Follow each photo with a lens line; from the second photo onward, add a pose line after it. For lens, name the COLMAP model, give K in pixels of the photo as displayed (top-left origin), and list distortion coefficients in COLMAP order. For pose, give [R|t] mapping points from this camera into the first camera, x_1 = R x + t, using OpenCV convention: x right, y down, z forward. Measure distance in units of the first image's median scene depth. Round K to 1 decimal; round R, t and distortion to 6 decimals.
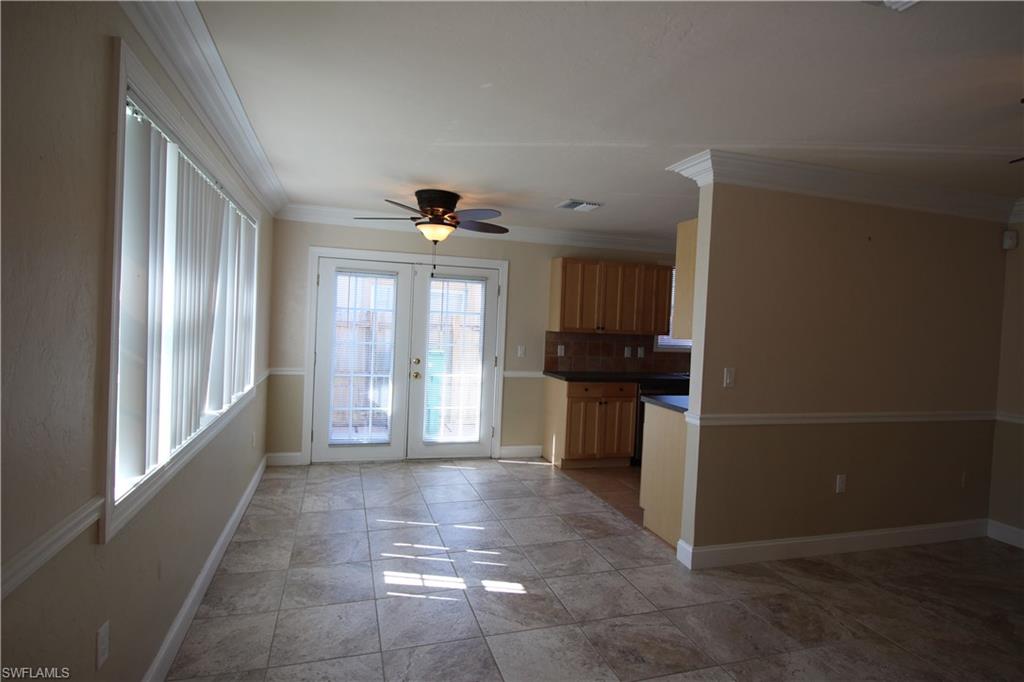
lens RADIAL K [[542.3, 0, 511.2], [0, 542.3, 338.6], [0, 0, 1]] dist [-0.020132, -0.000741]
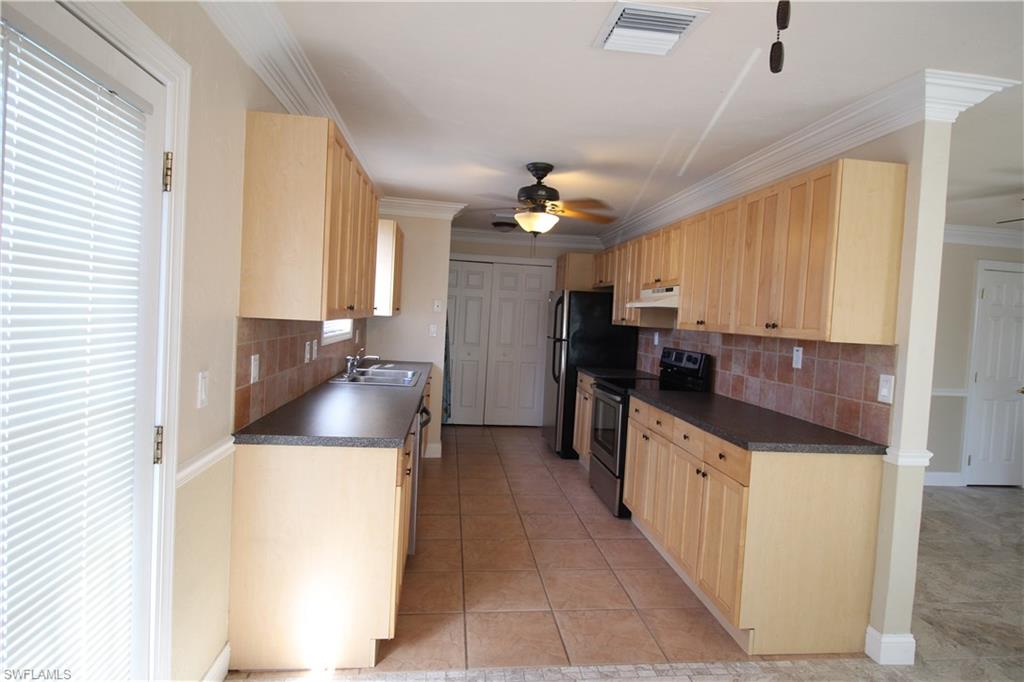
lens RADIAL K [[542.3, 0, 512.8], [0, 542.3, 339.4], [0, 0, 1]] dist [-0.020132, -0.000741]
pose [[0.187231, -0.078170, 0.979201, -0.351577], [-0.018423, 0.996374, 0.083063, -0.047792], [-0.982143, -0.033591, 0.185112, 1.132583]]
